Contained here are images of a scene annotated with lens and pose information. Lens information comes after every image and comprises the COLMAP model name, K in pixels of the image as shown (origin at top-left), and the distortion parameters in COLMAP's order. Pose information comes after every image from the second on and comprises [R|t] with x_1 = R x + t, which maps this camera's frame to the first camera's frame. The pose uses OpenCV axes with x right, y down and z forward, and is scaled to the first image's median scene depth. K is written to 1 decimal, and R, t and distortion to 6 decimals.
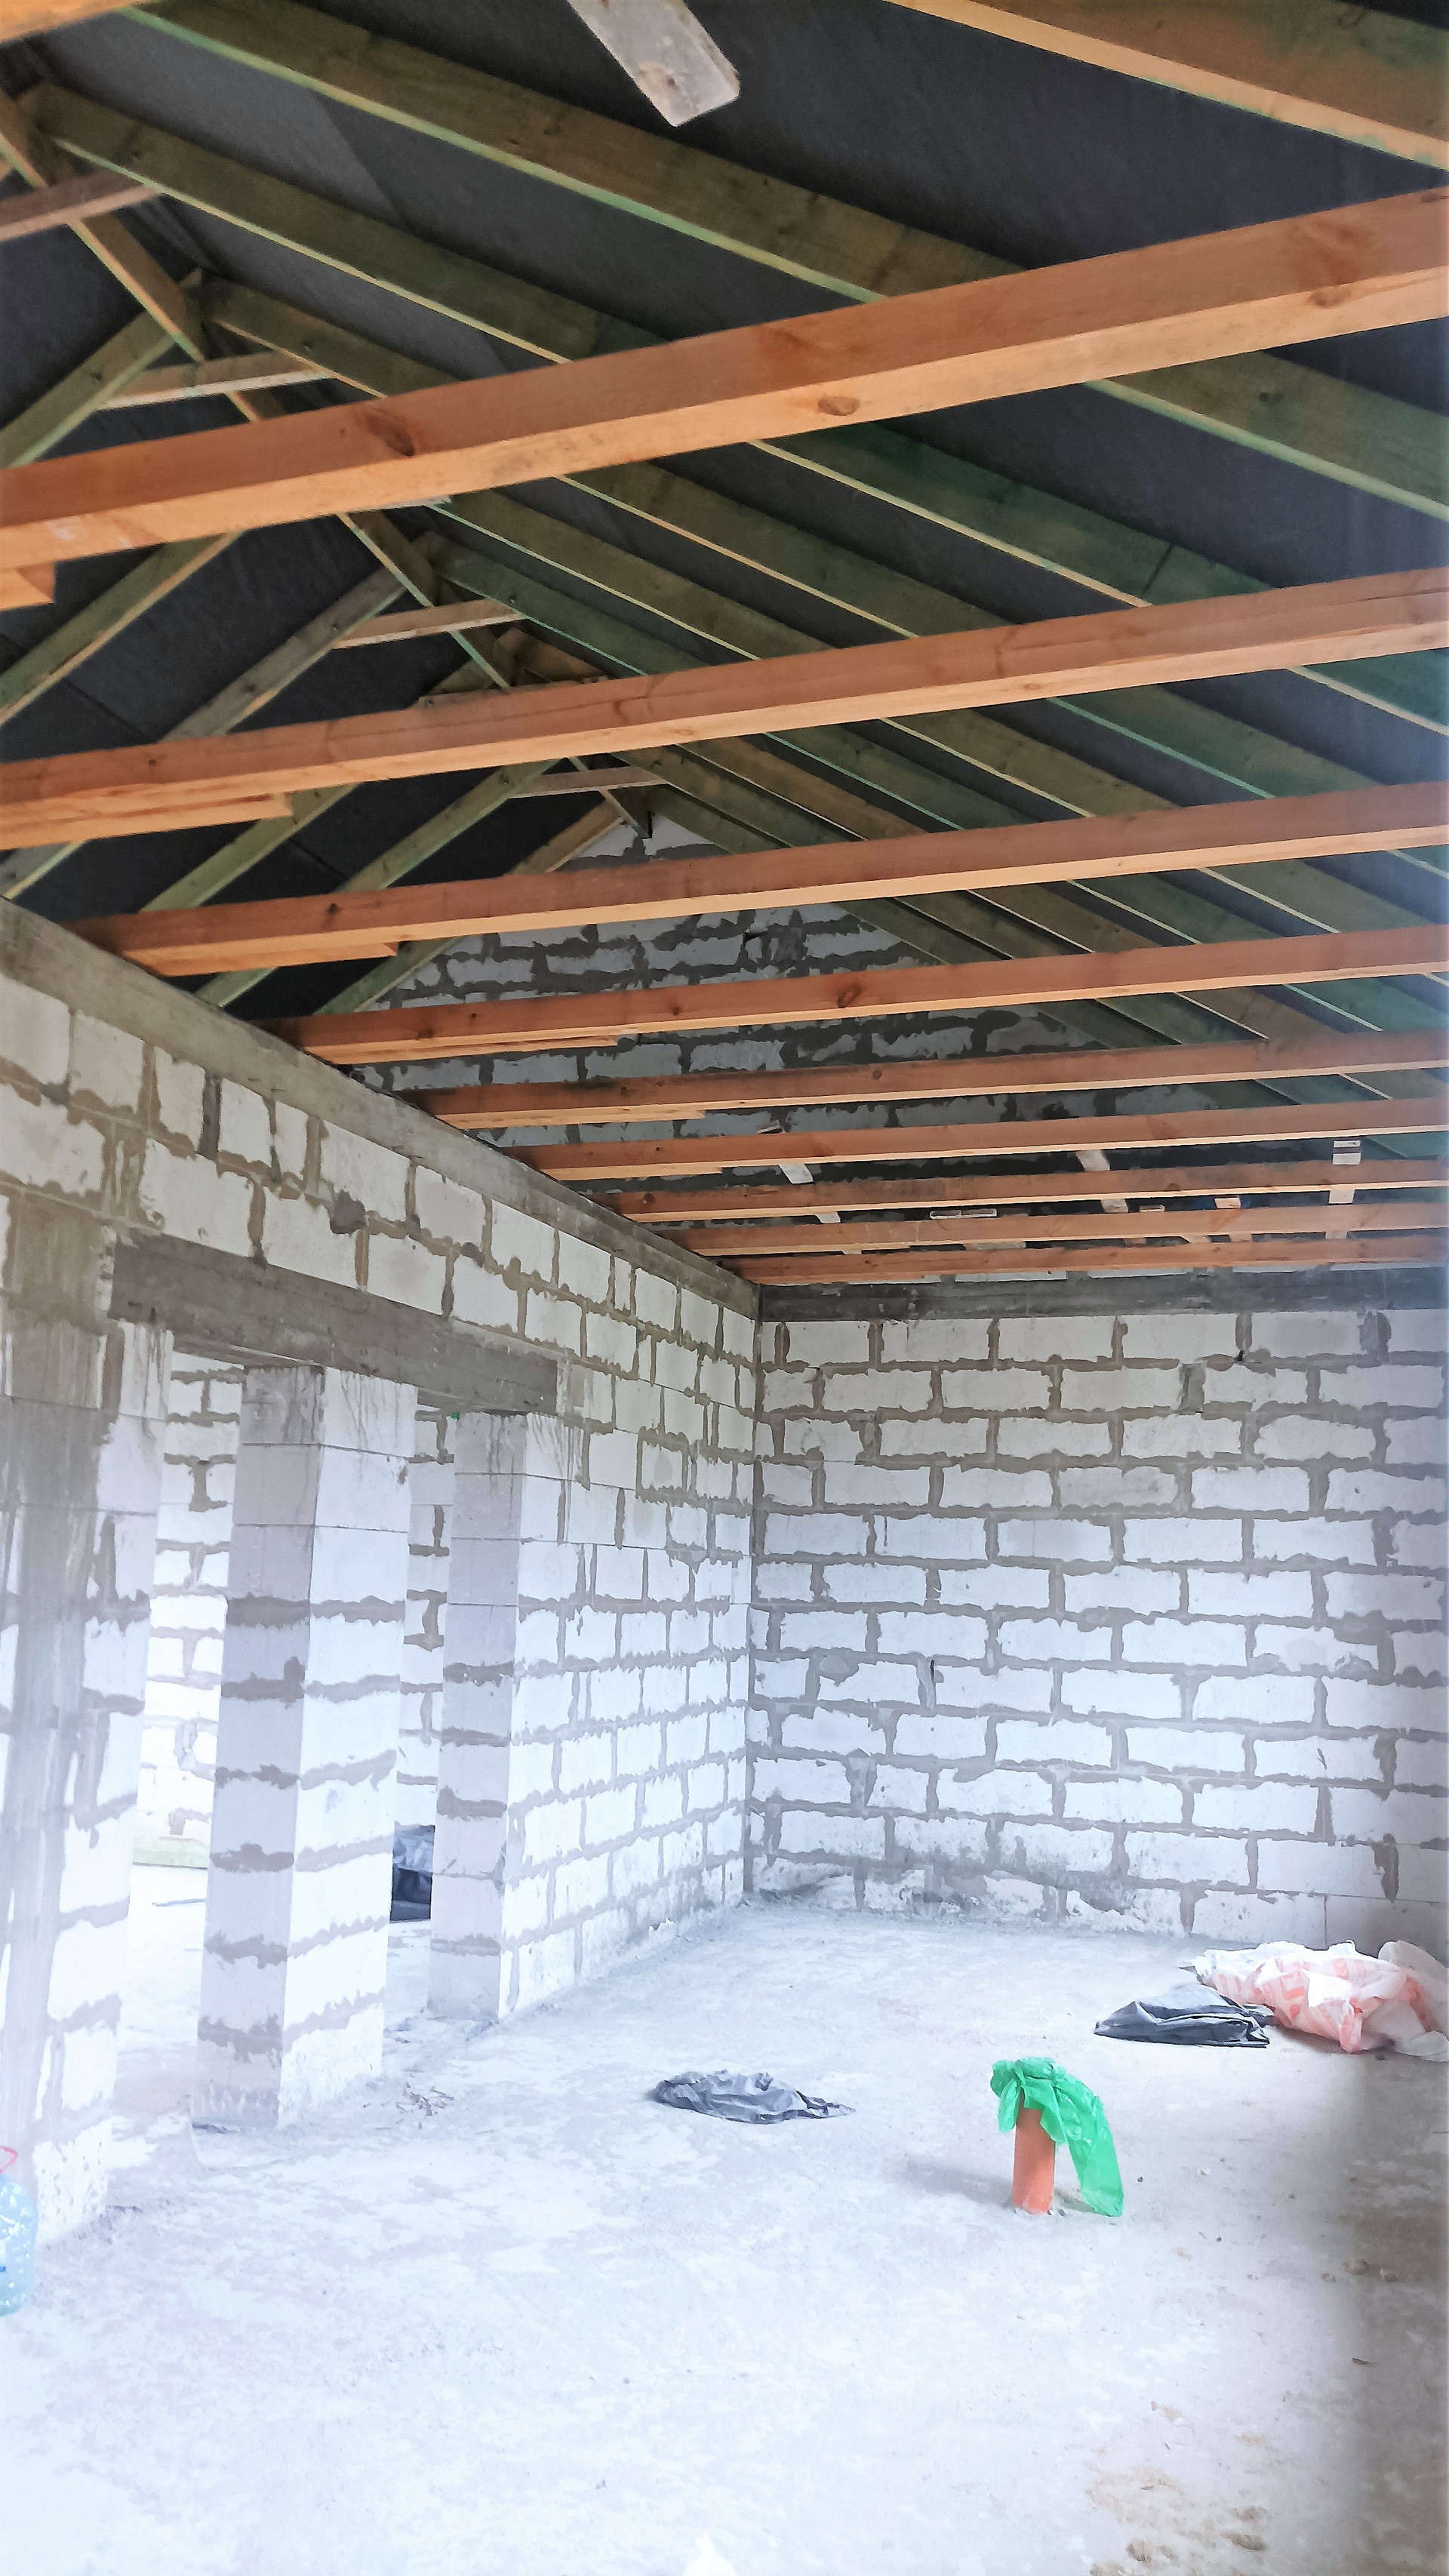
lens RADIAL K [[1905.7, 0, 728.2], [0, 1905.7, 1296.4], [0, 0, 1]] dist [0.040821, -0.033182]
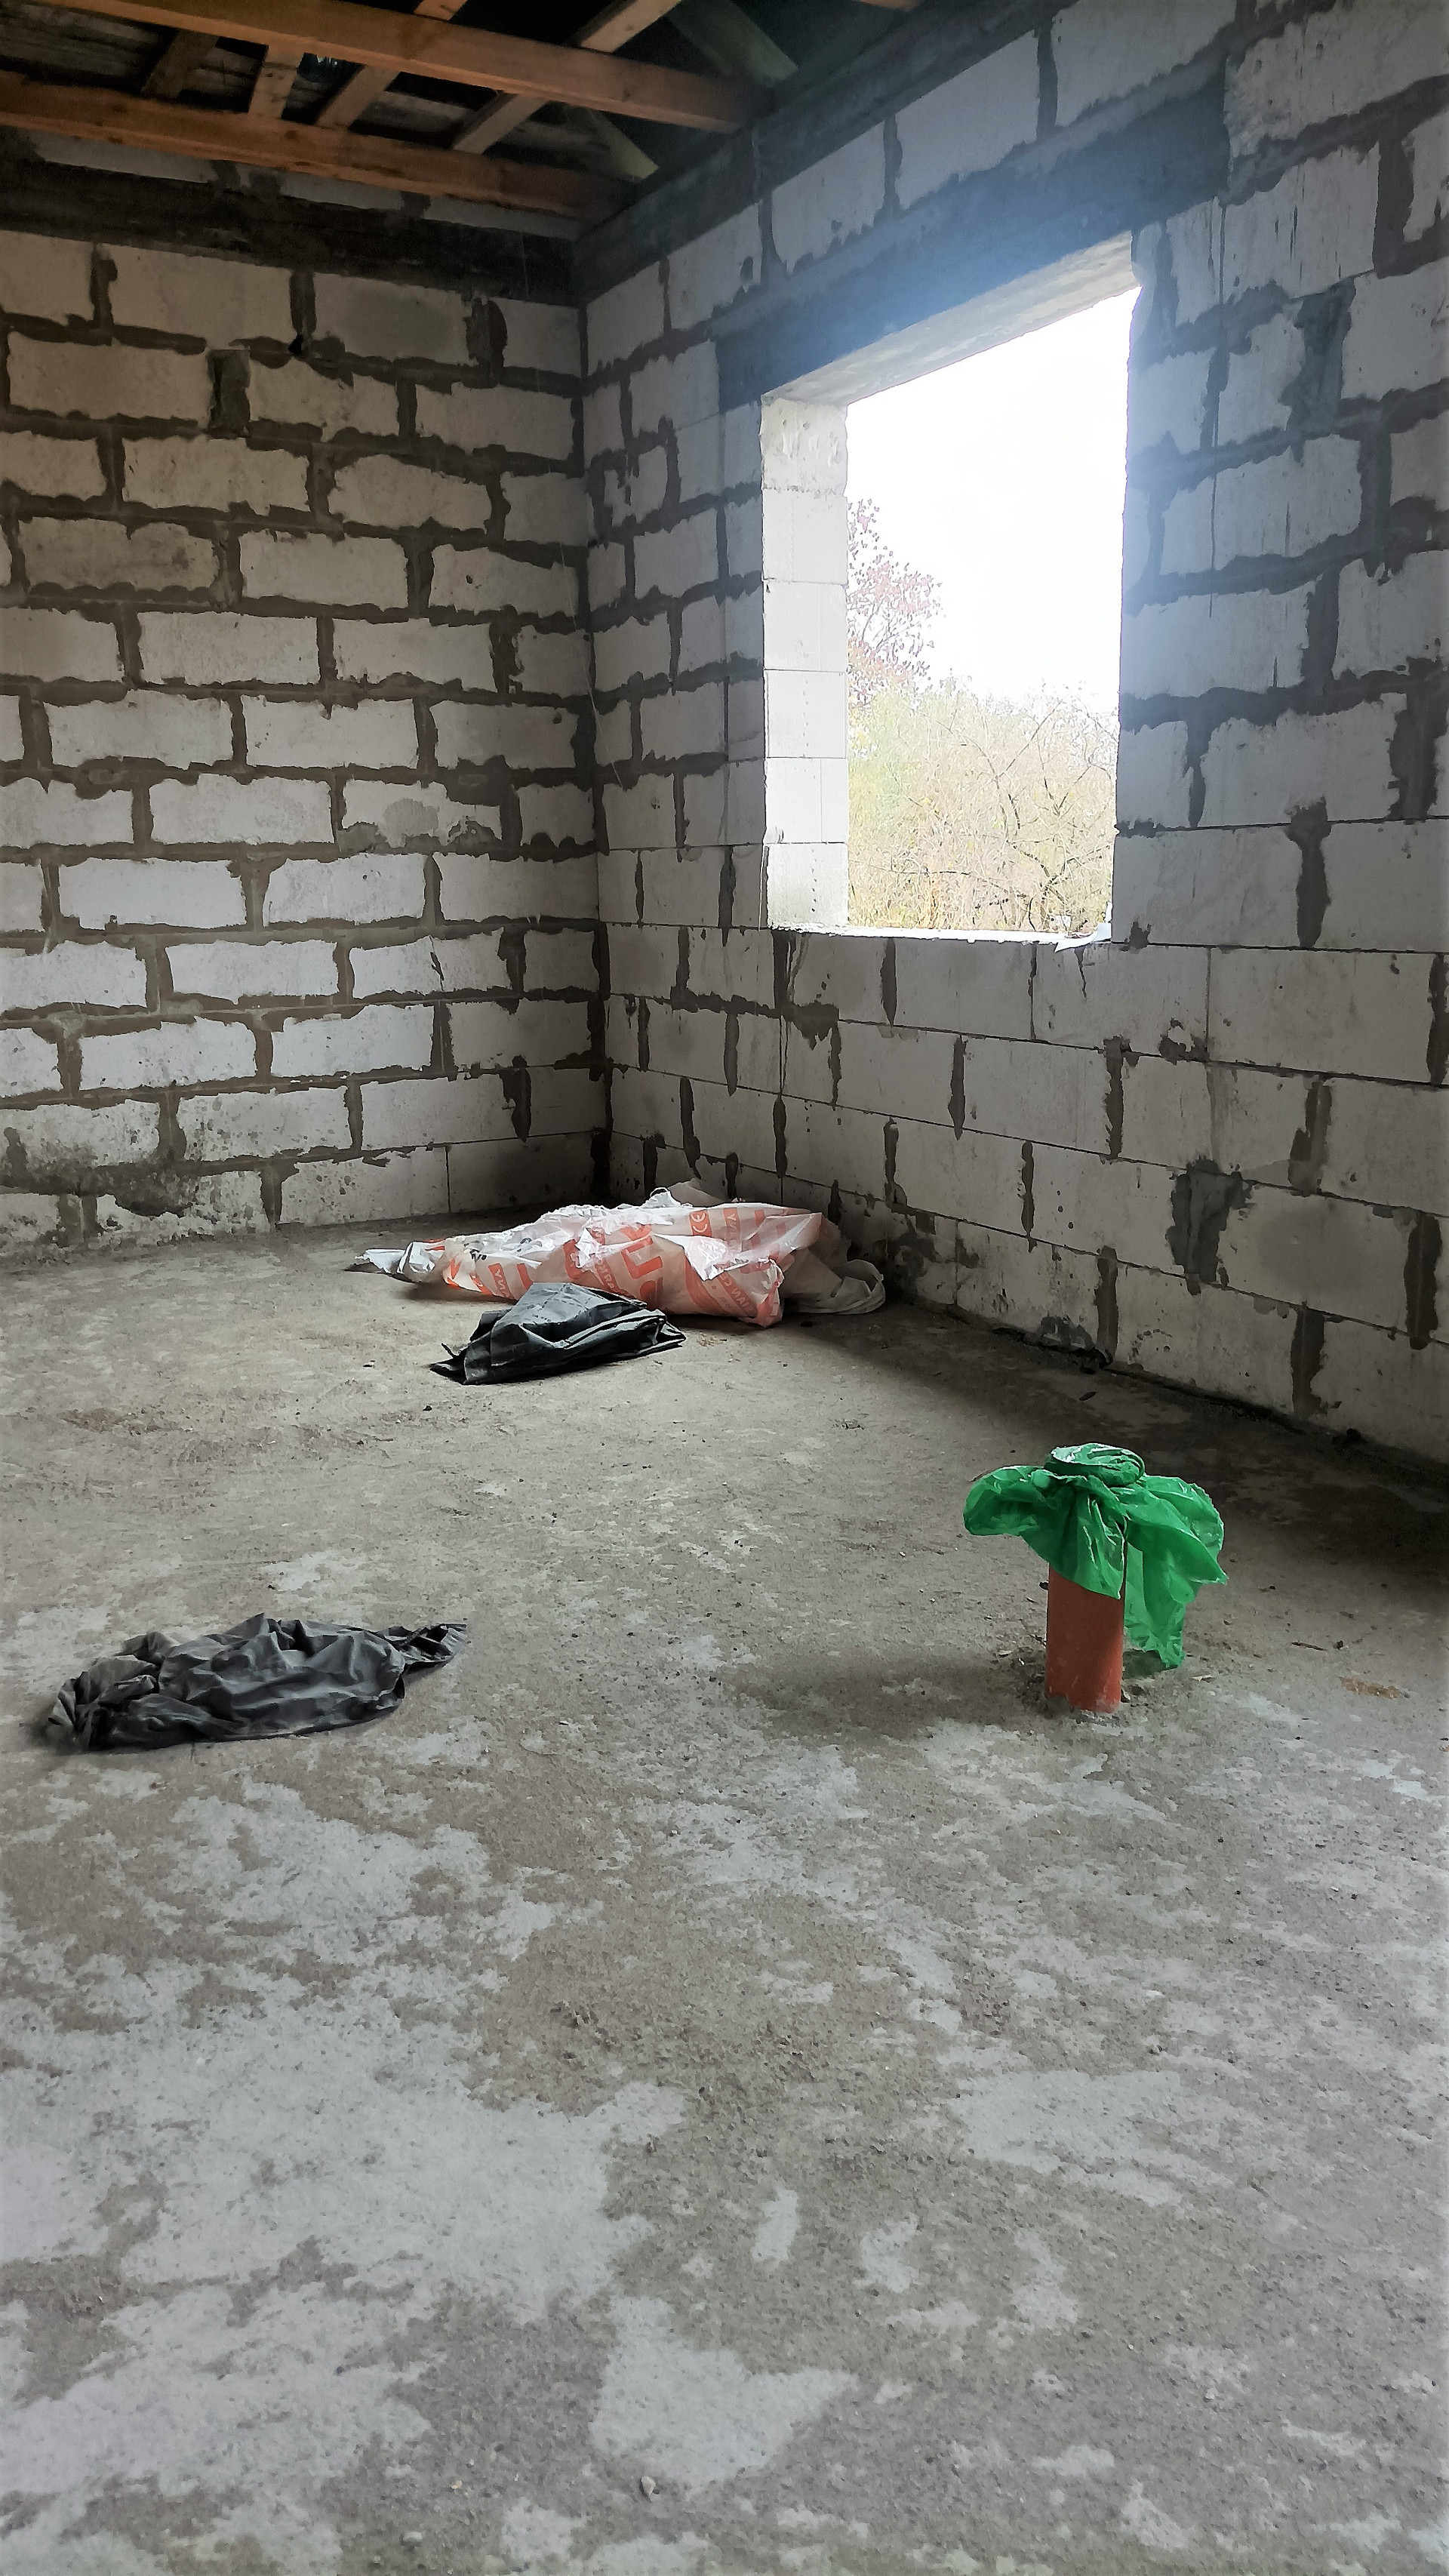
lens RADIAL K [[1905.7, 0, 723.6], [0, 1905.7, 1296.8], [0, 0, 1]] dist [0.040821, -0.033182]
pose [[0.678662, -0.196742, 0.707609, -0.152559], [-0.076987, 0.939089, 0.334941, 0.105572], [-0.730404, -0.281788, 0.622177, 0.424435]]
